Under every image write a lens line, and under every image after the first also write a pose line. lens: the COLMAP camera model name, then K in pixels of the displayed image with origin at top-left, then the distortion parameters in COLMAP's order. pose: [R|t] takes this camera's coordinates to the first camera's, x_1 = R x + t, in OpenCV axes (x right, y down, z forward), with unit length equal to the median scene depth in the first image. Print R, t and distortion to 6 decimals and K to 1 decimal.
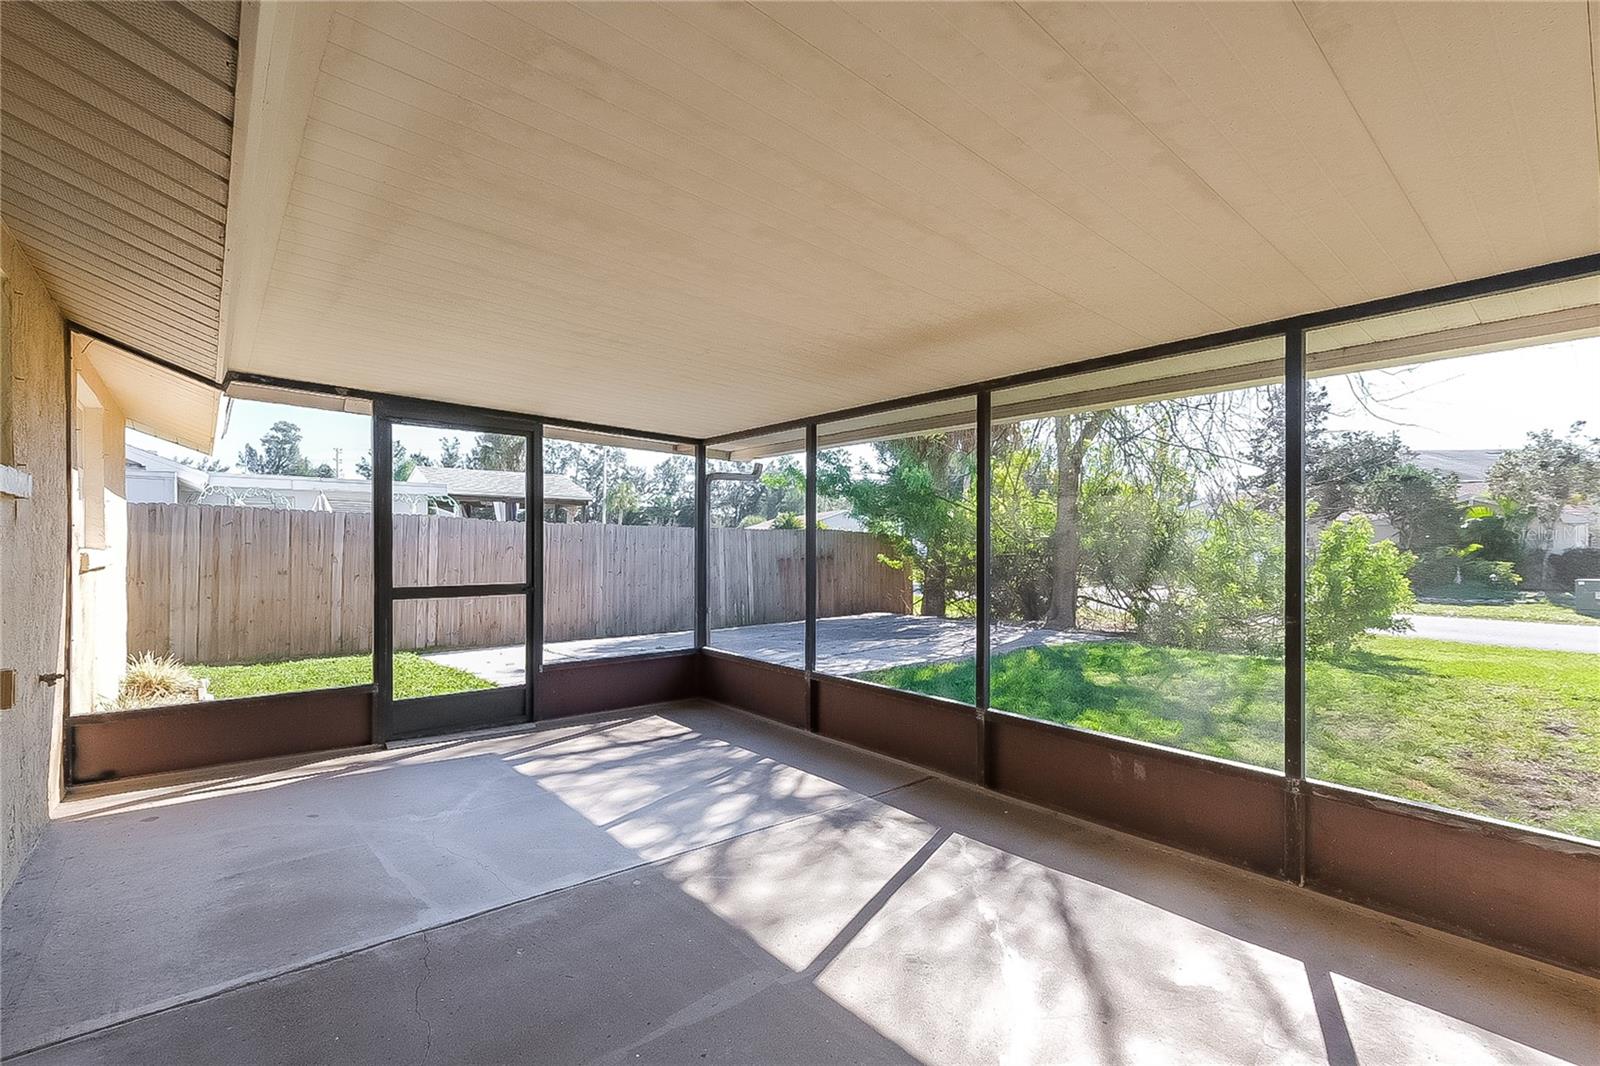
lens RADIAL K [[699.4, 0, 790.1], [0, 699.4, 539.3], [0, 0, 1]] dist [0.005006, -0.000034]
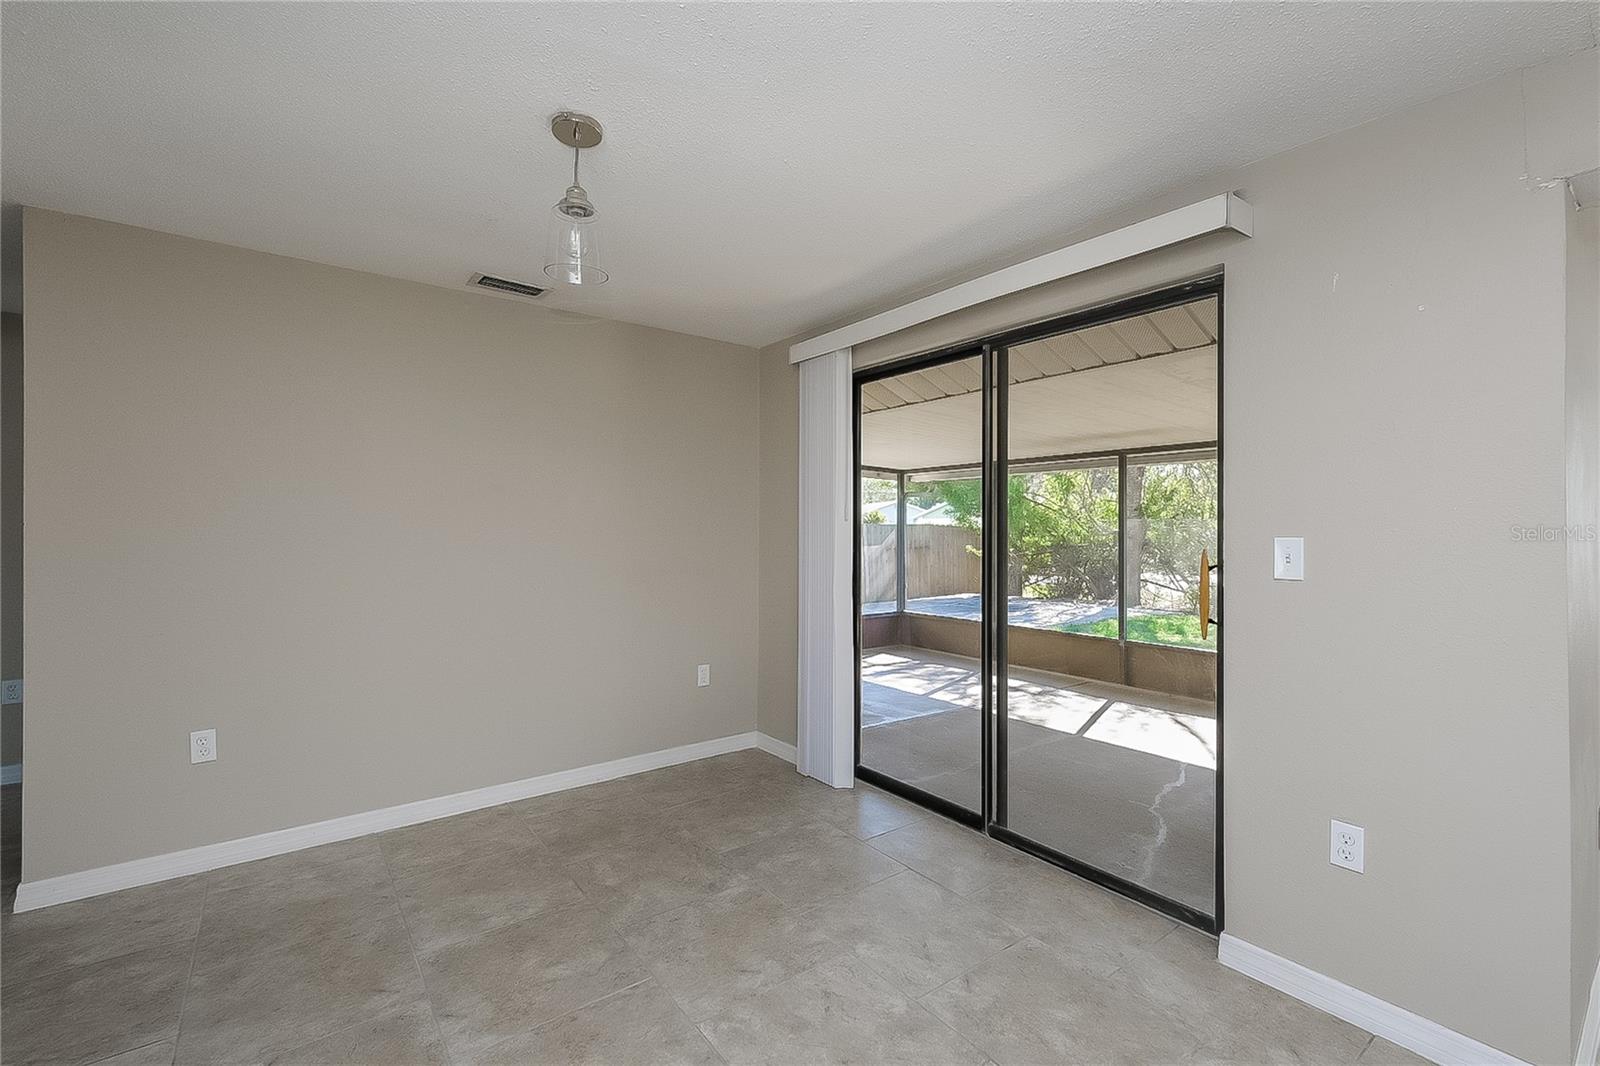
lens RADIAL K [[699.4, 0, 804.6], [0, 699.4, 534.5], [0, 0, 1]] dist [0.005006, -0.000034]
pose [[0.999707, 0.004070, -0.023840, -0.291621], [-0.003740, 0.999897, 0.013887, -0.026625], [0.023894, -0.013794, 0.999619, -0.470680]]
